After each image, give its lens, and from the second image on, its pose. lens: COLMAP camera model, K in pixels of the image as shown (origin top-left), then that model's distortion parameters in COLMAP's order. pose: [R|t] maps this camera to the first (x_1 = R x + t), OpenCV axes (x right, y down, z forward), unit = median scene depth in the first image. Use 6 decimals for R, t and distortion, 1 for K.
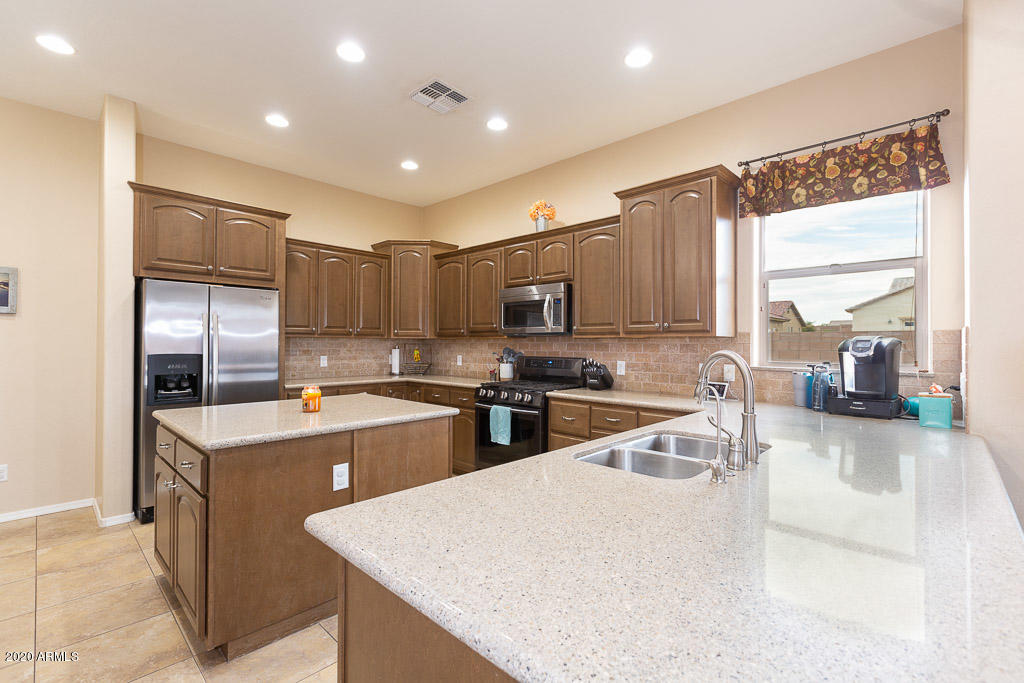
lens RADIAL K [[455.9, 0, 512.0], [0, 455.9, 341.5], [0, 0, 1]] dist [0.001501, 0.000113]
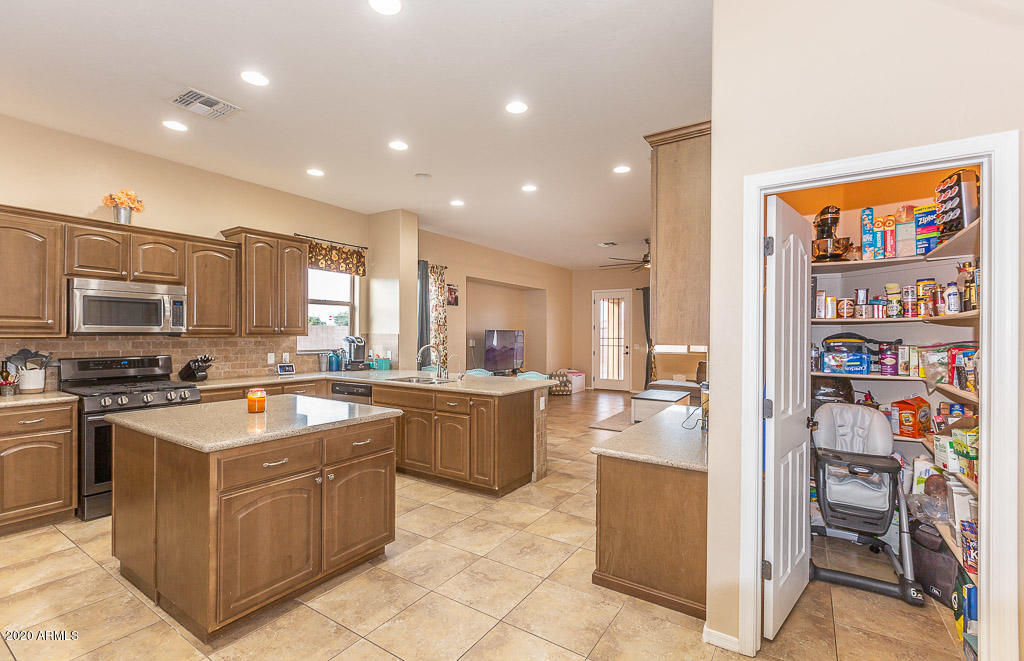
lens RADIAL K [[453.3, 0, 512.0], [0, 453.3, 330.5], [0, 0, 1]] dist [0.003025, 0.000460]
pose [[-0.179786, 0.001574, 0.983705, -1.259786], [-0.009706, 0.999947, -0.003374, -0.032092], [-0.983658, -0.010155, -0.179761, 0.488071]]
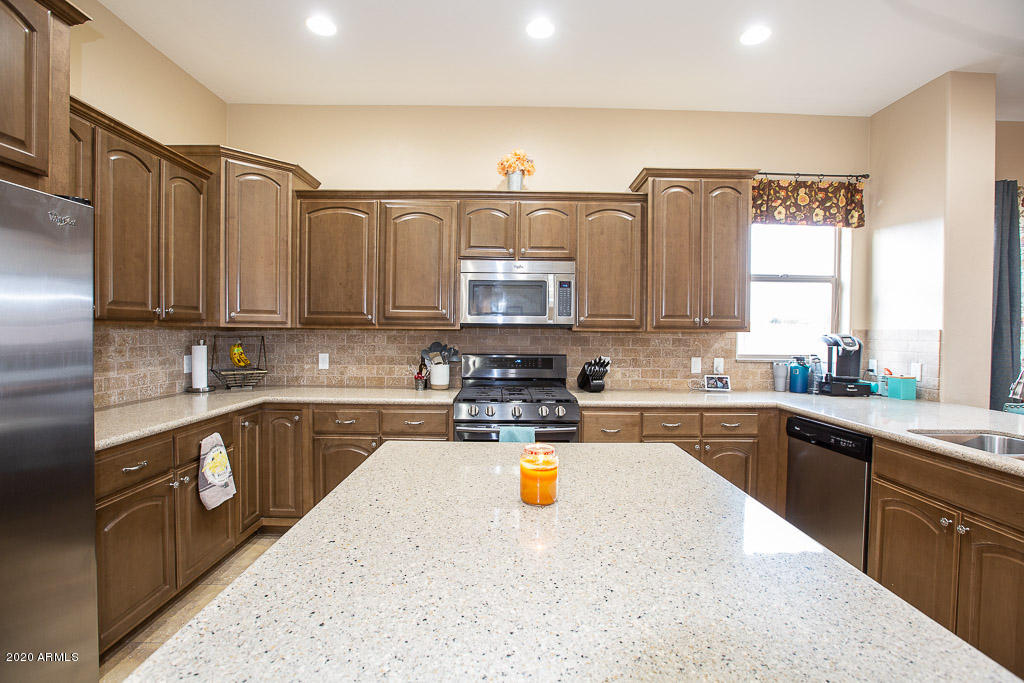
lens RADIAL K [[460.4, 0, 512.0], [0, 460.4, 341.5], [0, 0, 1]] dist [-0.059859, 0.026494]
pose [[0.718416, -0.013955, 0.695474, -0.605618], [-0.010897, 0.999450, 0.031311, -0.015970], [-0.695528, -0.030073, 0.717869, 0.565959]]
